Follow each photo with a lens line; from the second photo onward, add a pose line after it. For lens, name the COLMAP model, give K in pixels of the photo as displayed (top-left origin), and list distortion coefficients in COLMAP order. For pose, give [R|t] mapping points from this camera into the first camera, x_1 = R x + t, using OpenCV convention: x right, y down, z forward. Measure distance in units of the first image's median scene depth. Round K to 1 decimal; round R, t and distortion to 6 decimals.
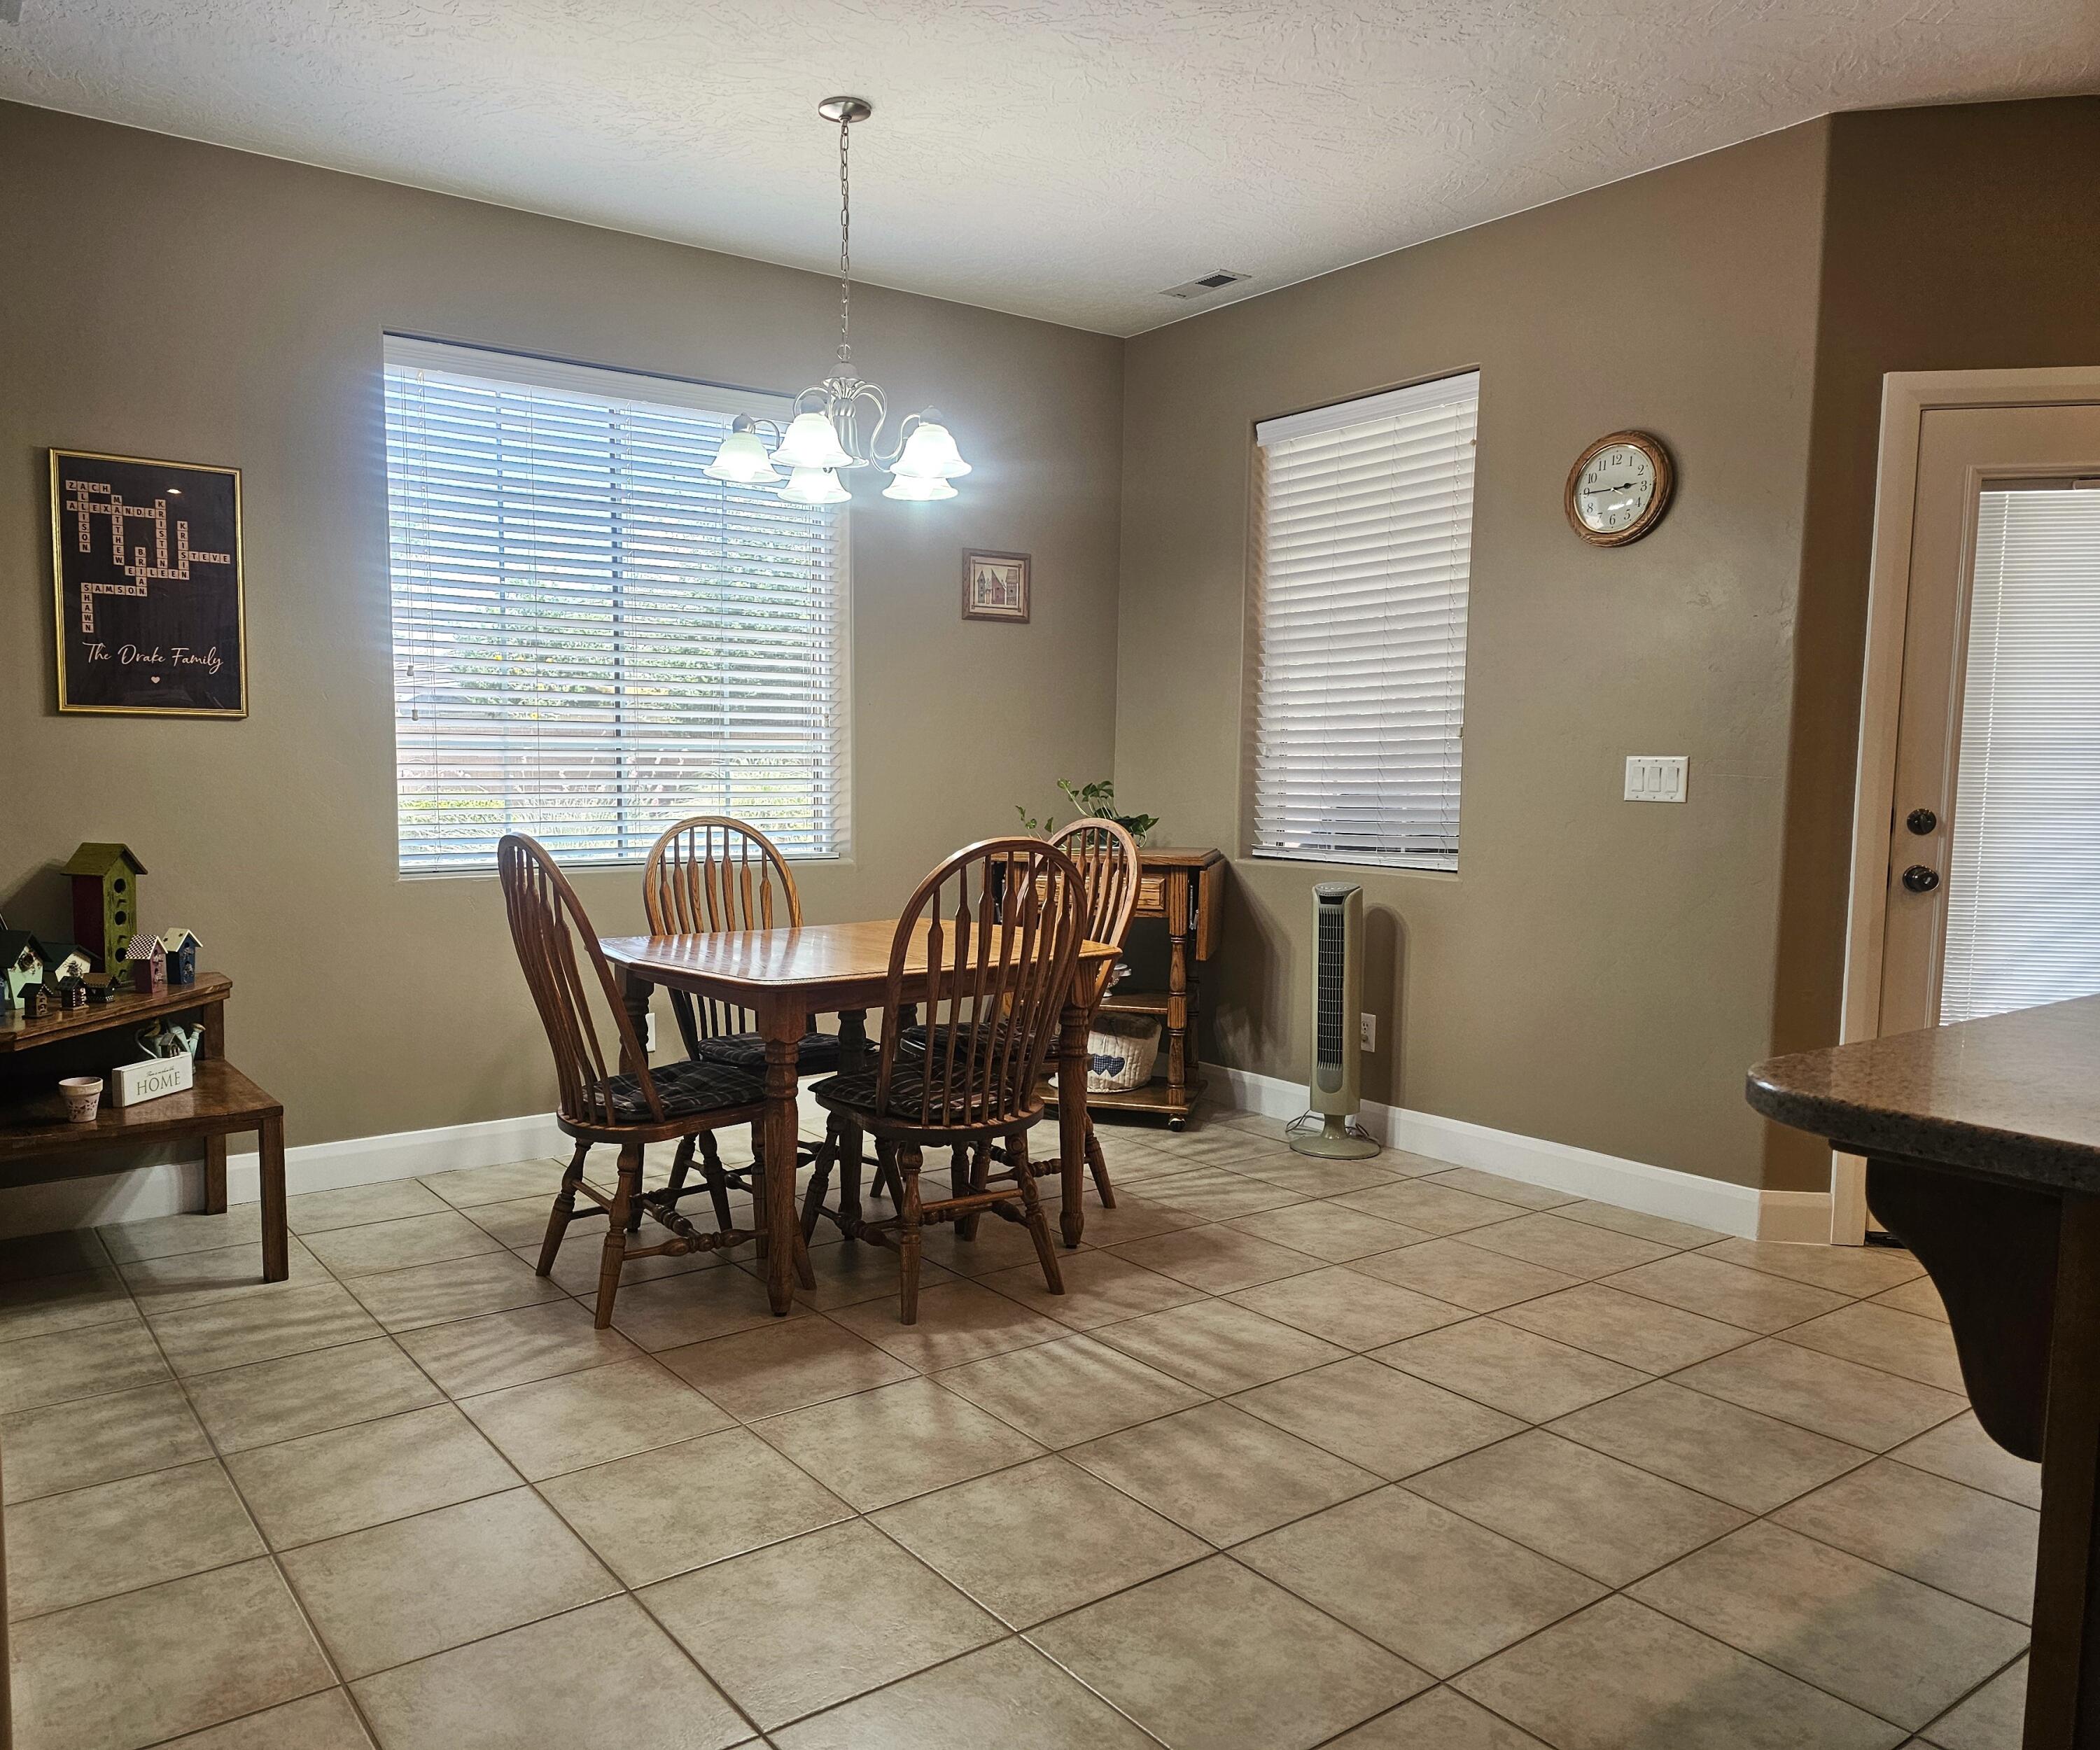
lens RADIAL K [[1573.1, 0, 923.3], [0, 1573.1, 906.2], [0, 0, 1]] dist [0.062815, -0.050771]
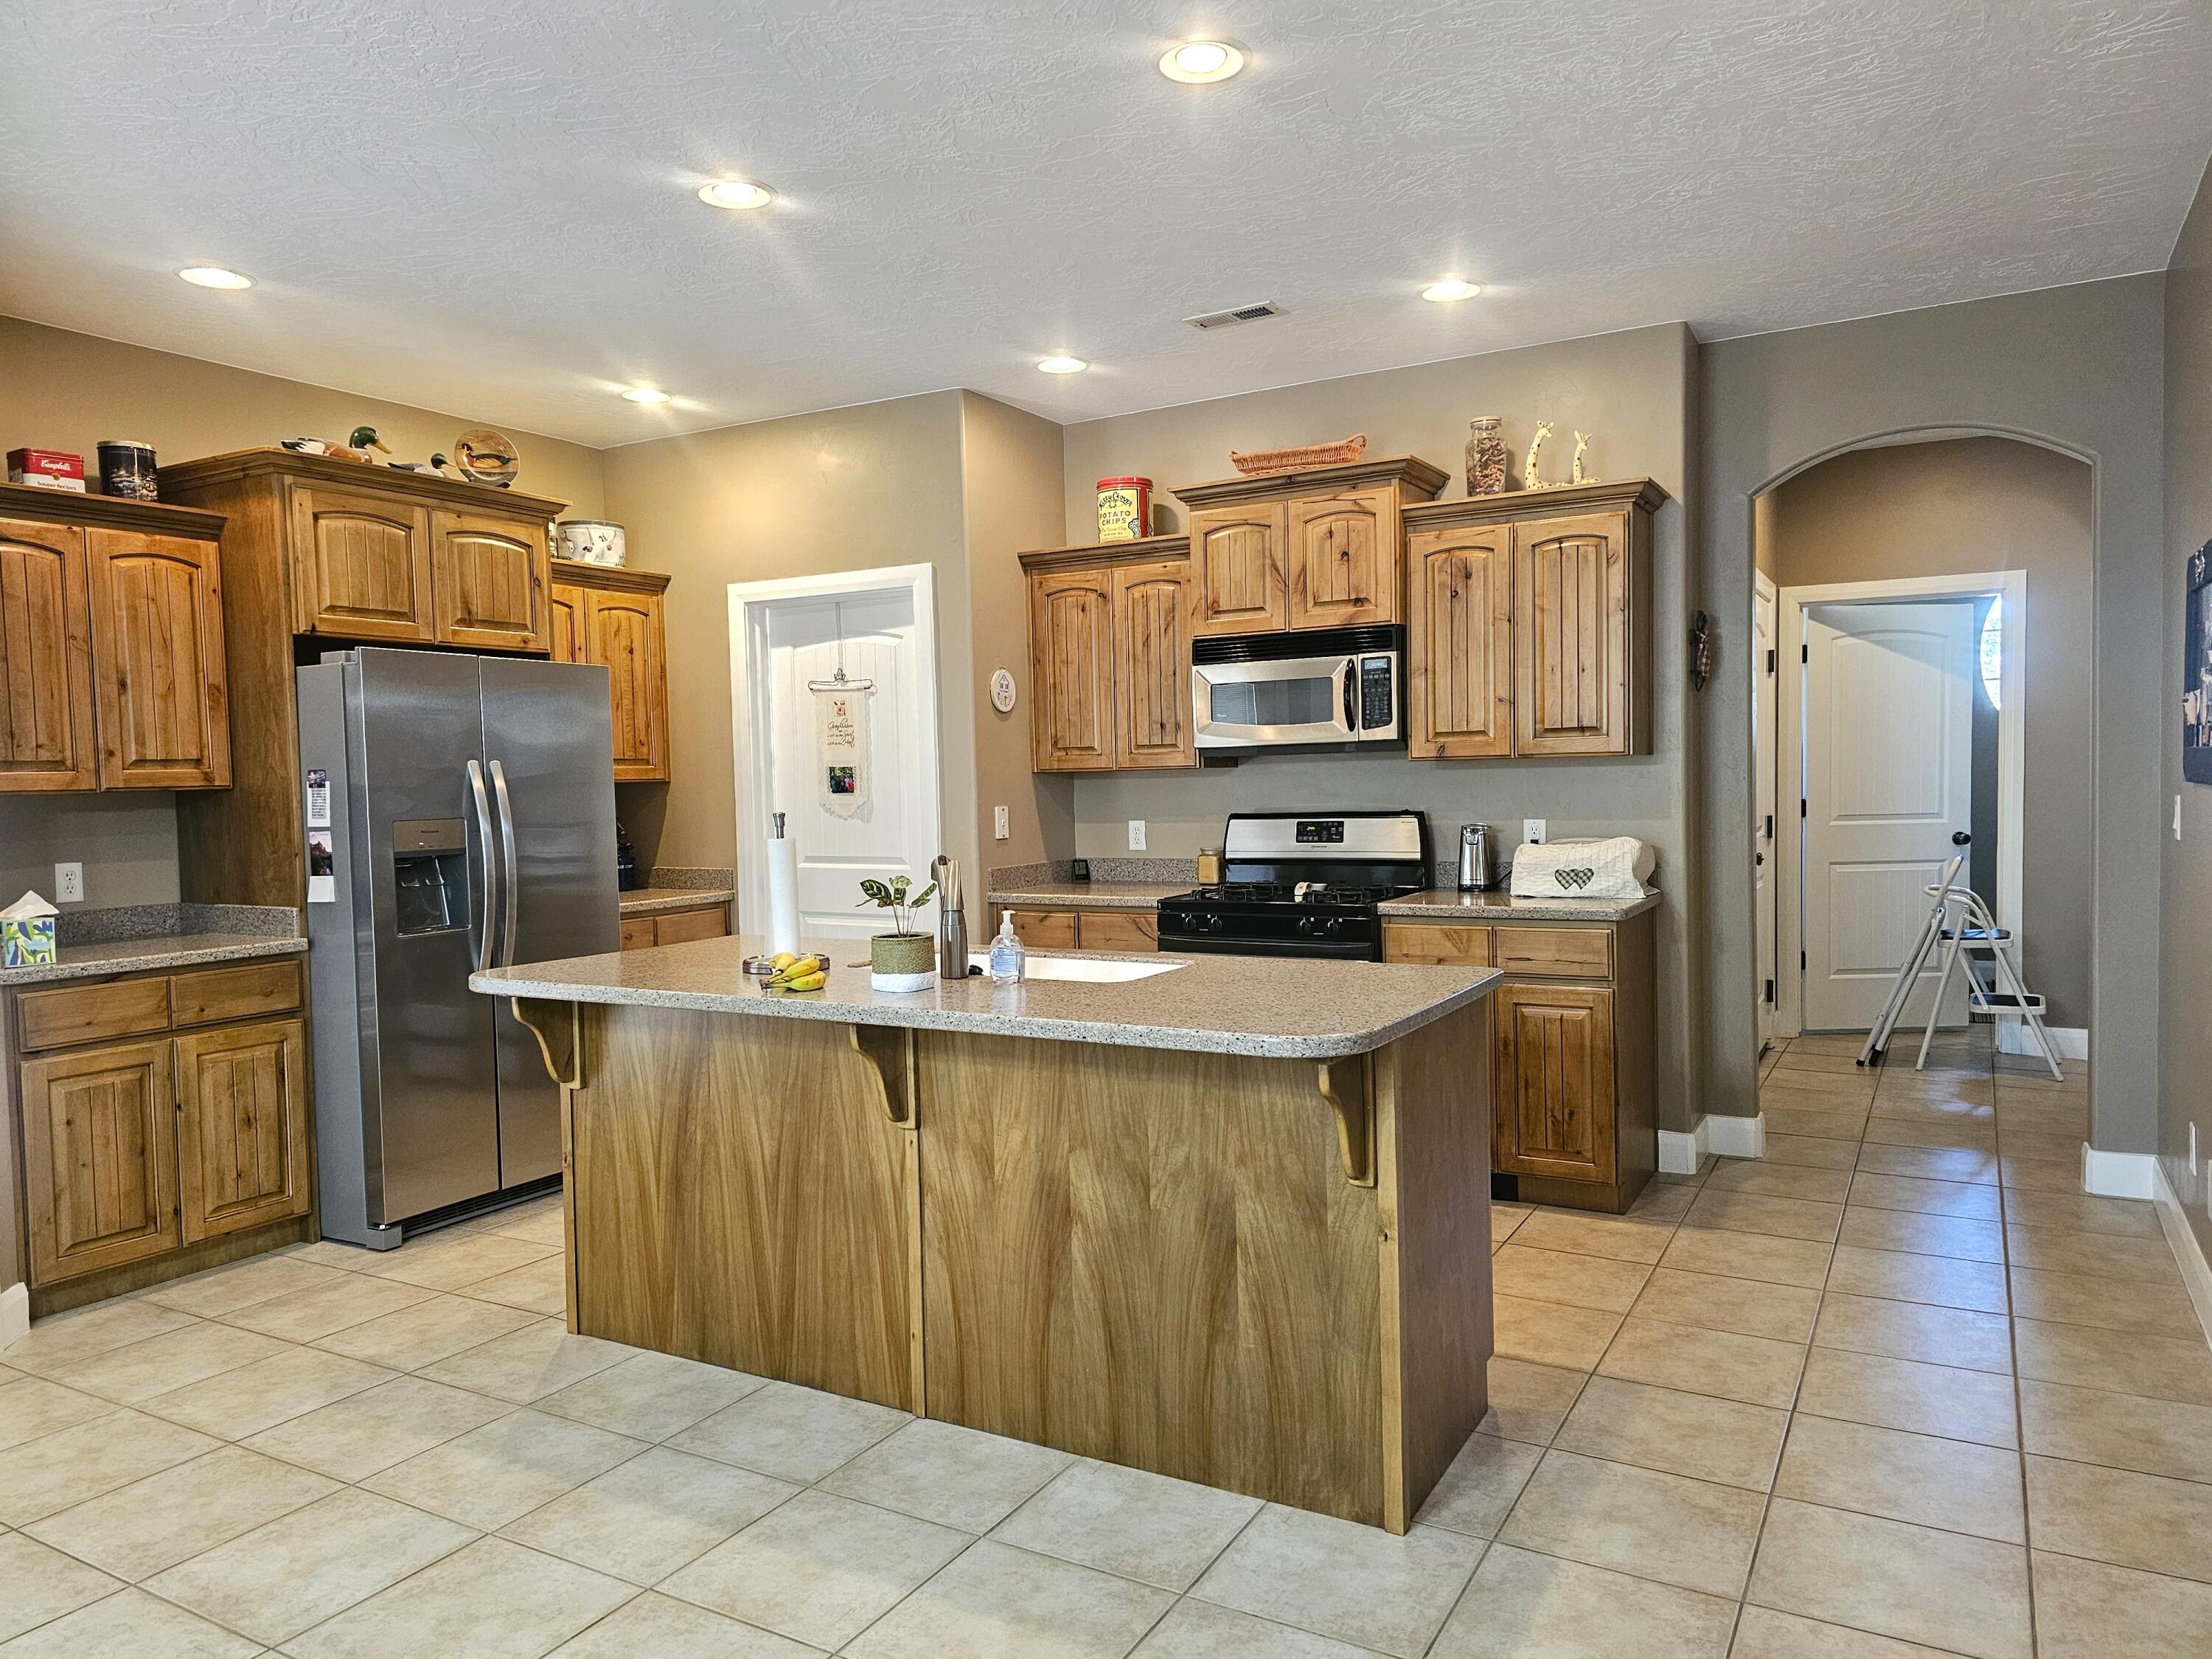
lens RADIAL K [[1495.7, 0, 1094.6], [0, 1495.7, 839.8], [0, 0, 1]] dist [0.058030, -0.046843]
pose [[-0.428218, -0.035207, 0.902989, -0.316274], [0.106967, 0.990241, 0.089335, -0.106281], [-0.897322, 0.134845, -0.420273, 0.716637]]
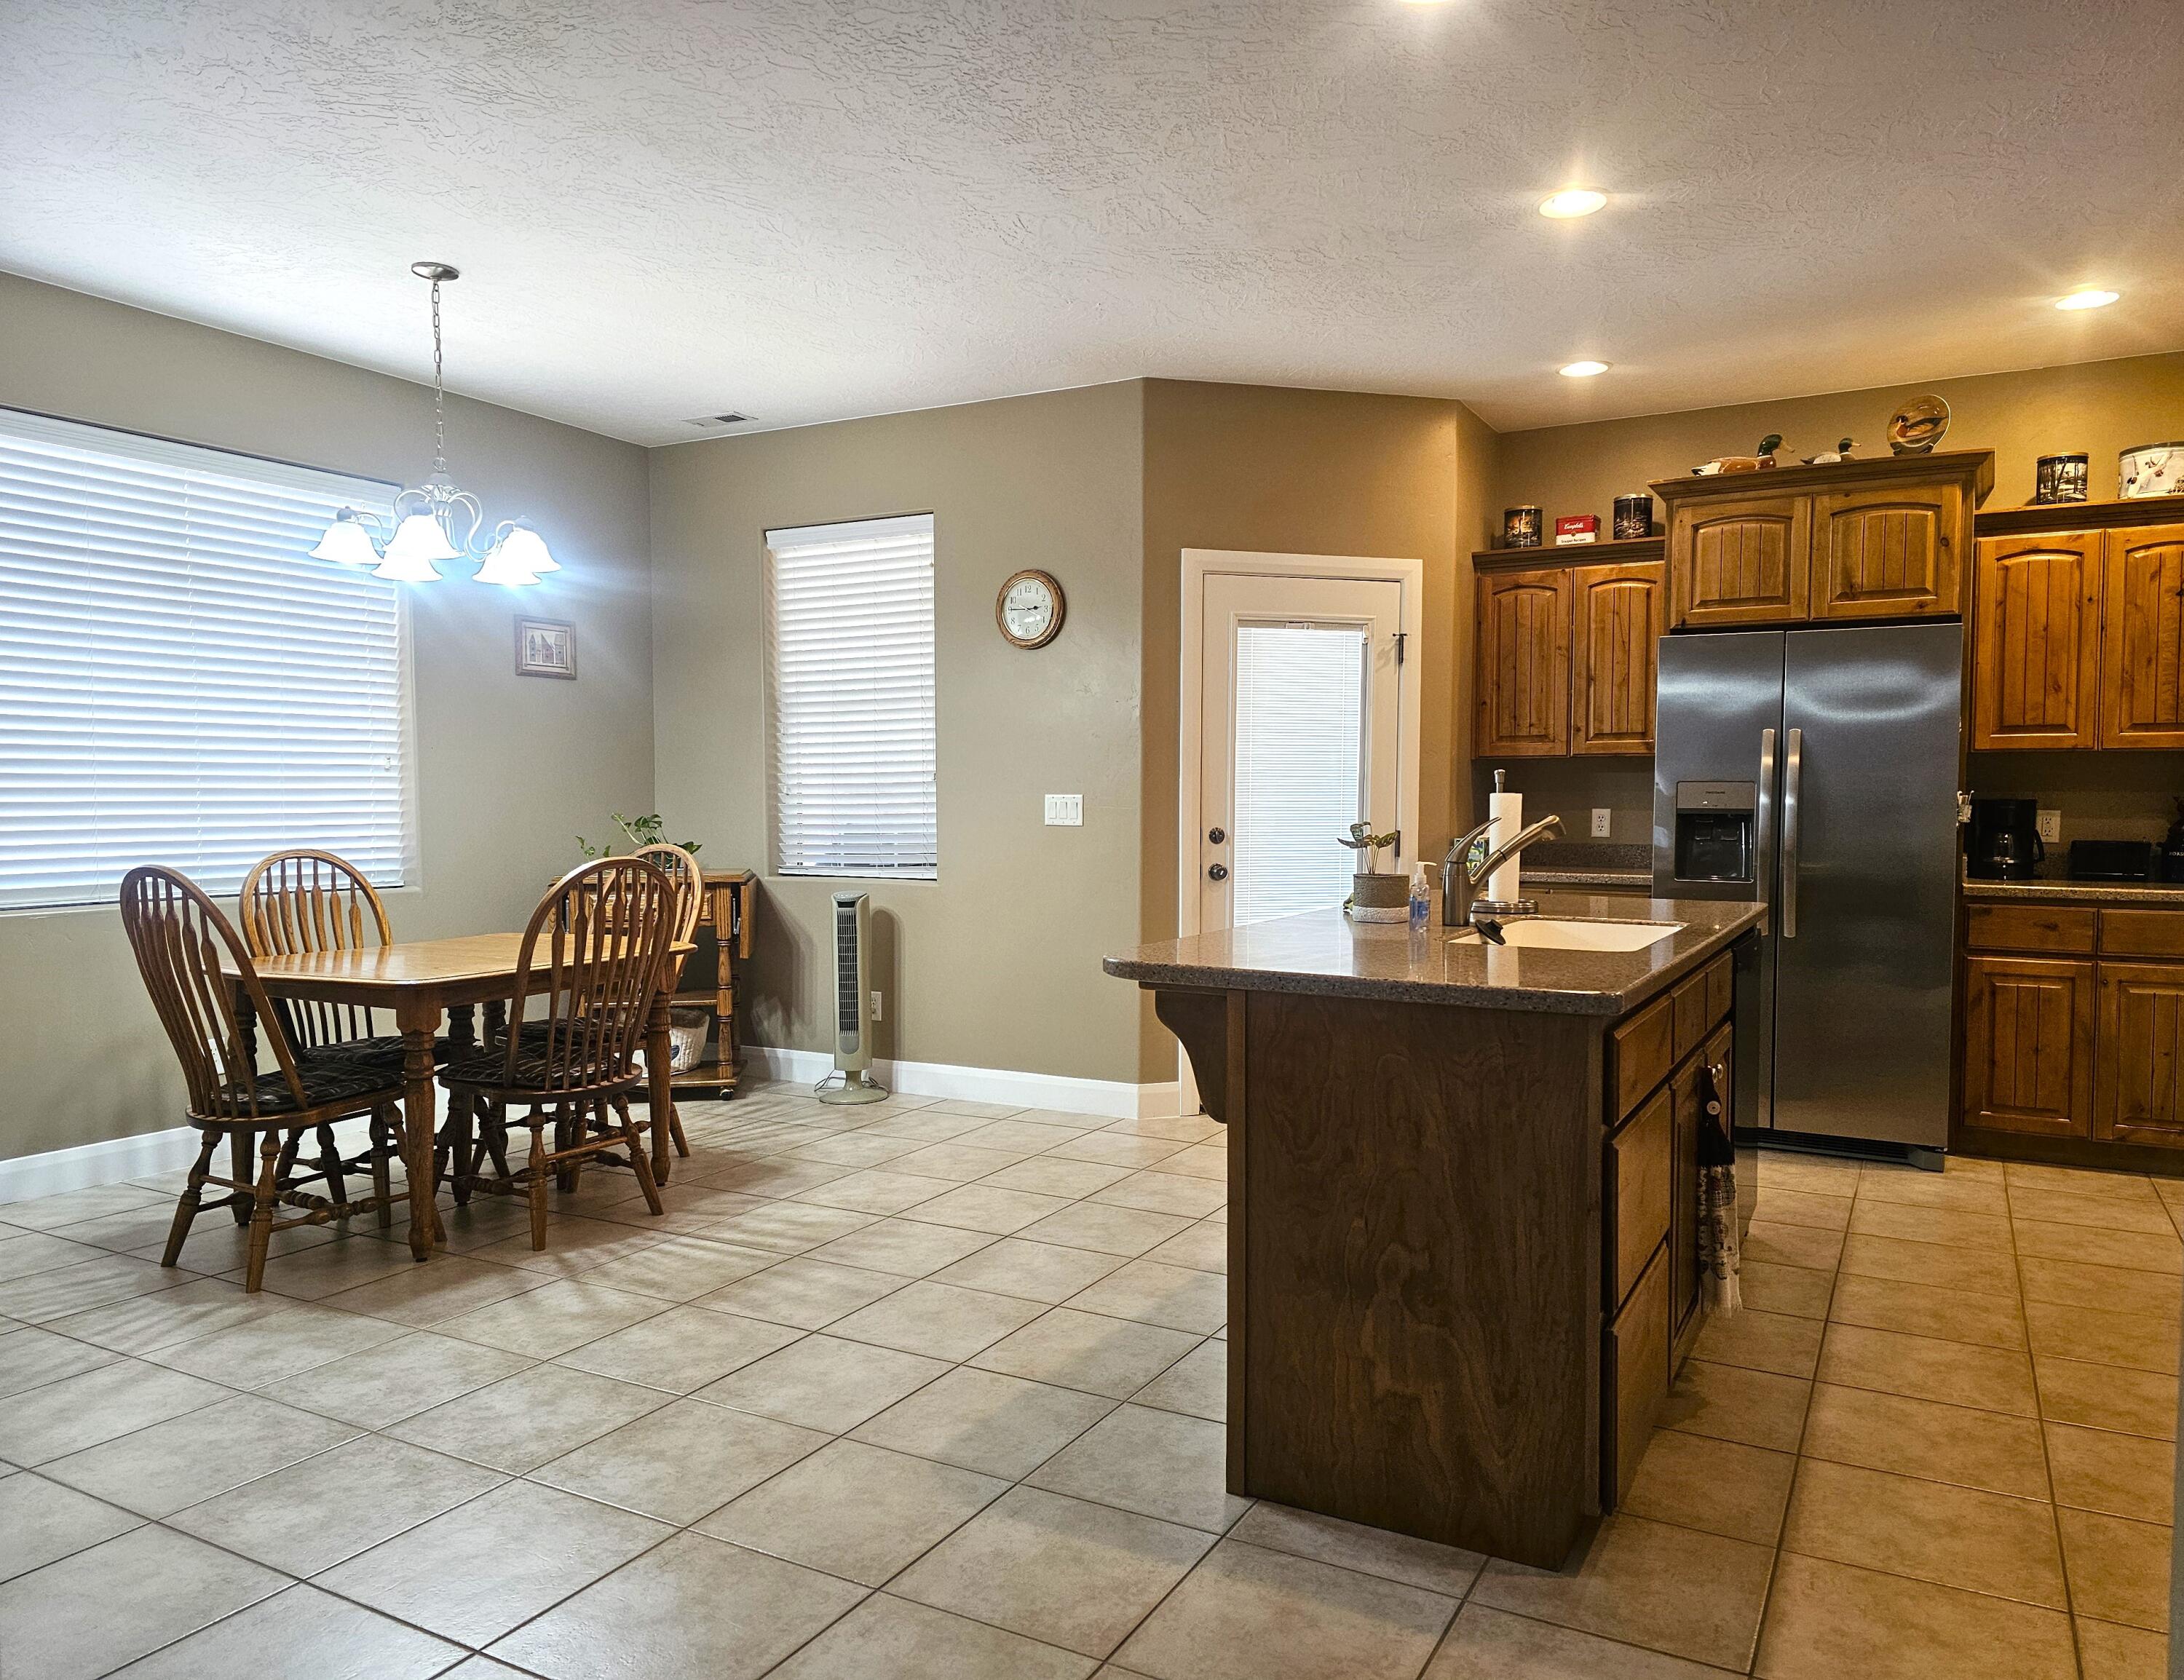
lens RADIAL K [[1482.5, 0, 1096.9], [0, 1482.5, 871.6], [0, 0, 1]] dist [0.017332, -0.024703]
pose [[0.902053, -0.027358, 0.430757, -0.102063], [0.045257, 0.998483, -0.031359, 0.021210], [-0.429246, 0.047782, 0.901923, -0.243268]]
